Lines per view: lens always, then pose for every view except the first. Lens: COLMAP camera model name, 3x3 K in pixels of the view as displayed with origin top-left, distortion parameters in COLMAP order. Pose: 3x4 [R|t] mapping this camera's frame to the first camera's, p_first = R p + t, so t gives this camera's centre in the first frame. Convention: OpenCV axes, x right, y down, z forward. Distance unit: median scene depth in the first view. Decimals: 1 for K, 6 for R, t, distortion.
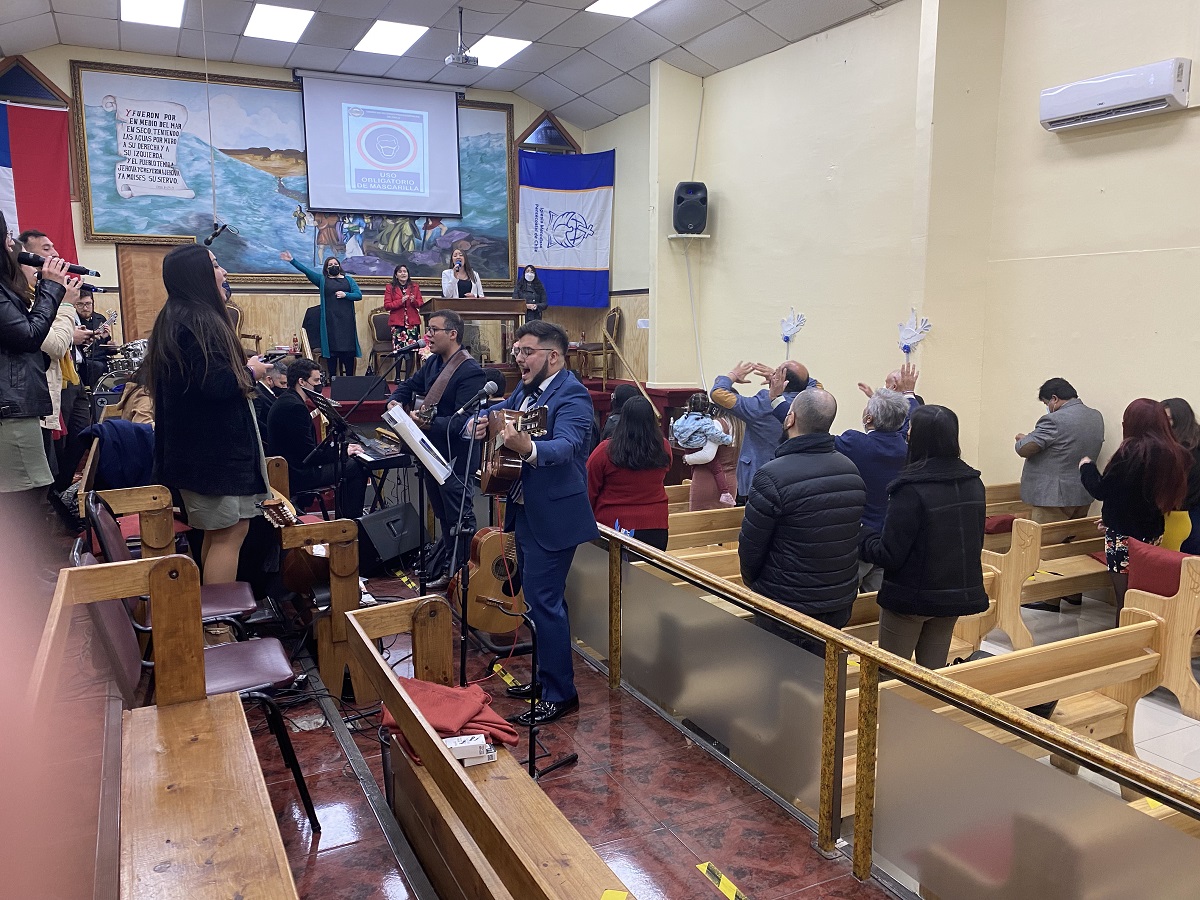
lens RADIAL K [[919.3, 0, 597.8], [0, 919.3, 457.6], [0, 0, 1]] dist [0.039176, -0.050648]
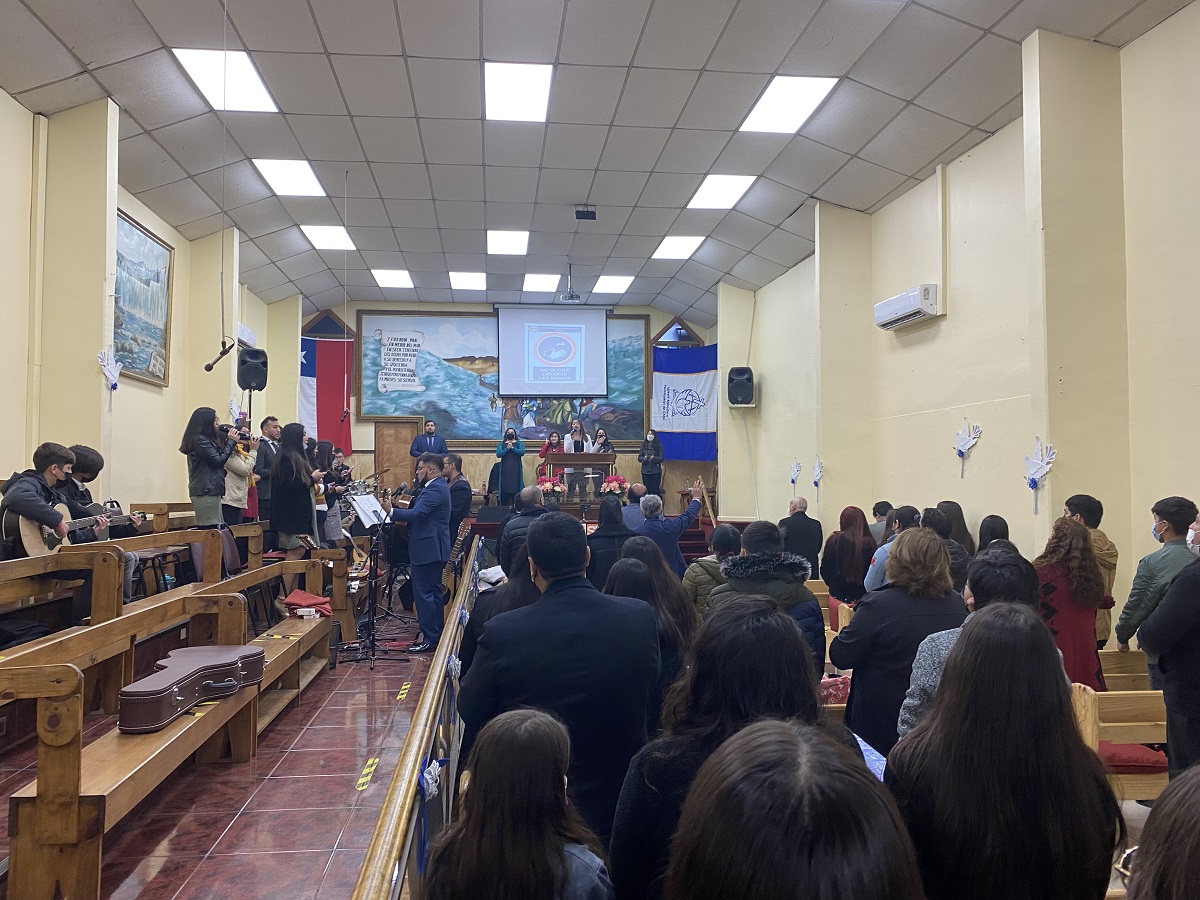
lens RADIAL K [[919.3, 0, 597.2], [0, 919.3, 451.4], [0, 0, 1]] dist [0.039176, -0.050648]
pose [[0.940320, -0.011952, -0.340081, 0.321056], [-0.051424, 0.982915, -0.176731, 0.062017], [0.336383, 0.183672, 0.923640, -0.254381]]
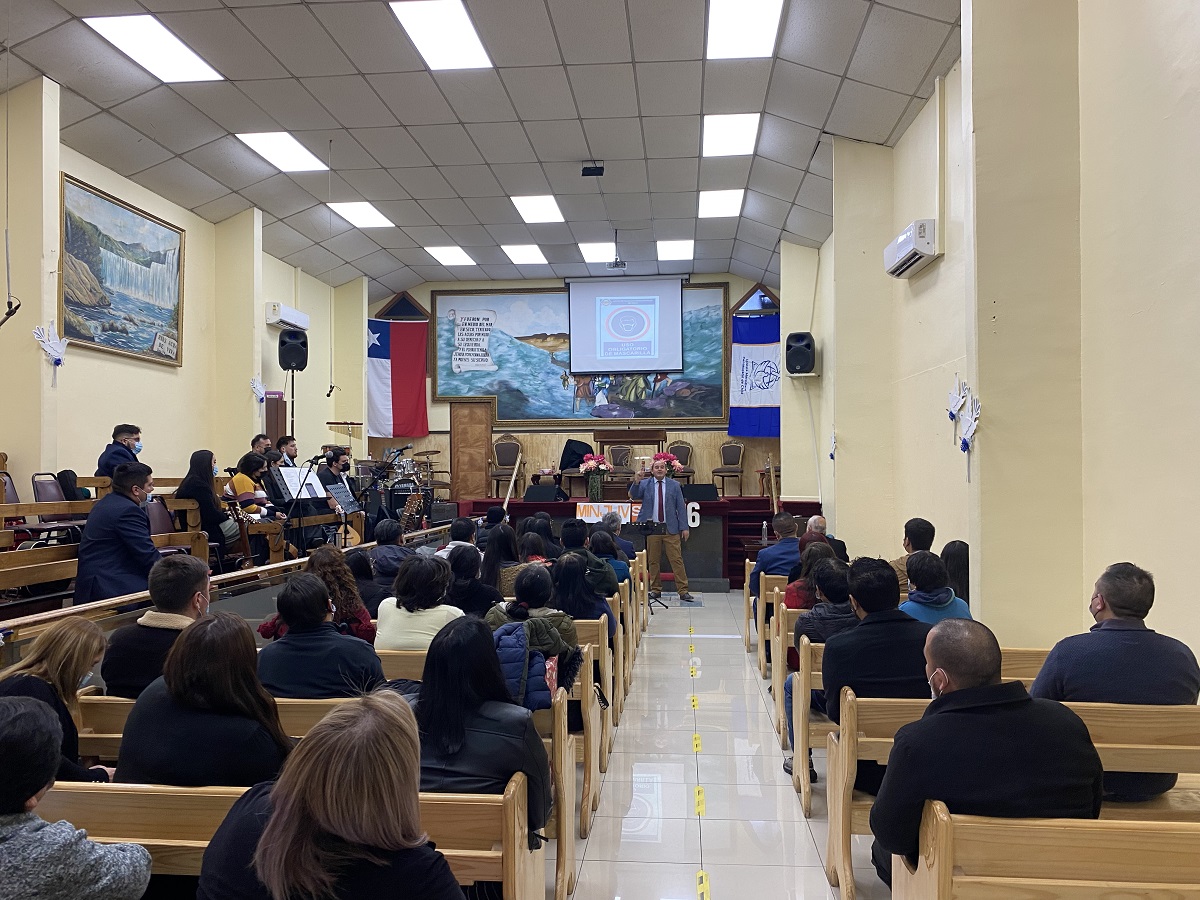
lens RADIAL K [[919.3, 0, 612.8], [0, 919.3, 475.0], [0, 0, 1]] dist [0.039176, -0.050648]
pose [[0.857717, -0.002350, -0.514117, 0.465161], [-0.072528, 0.989436, -0.125524, 0.054773], [0.508980, 0.144952, 0.848486, -0.126785]]
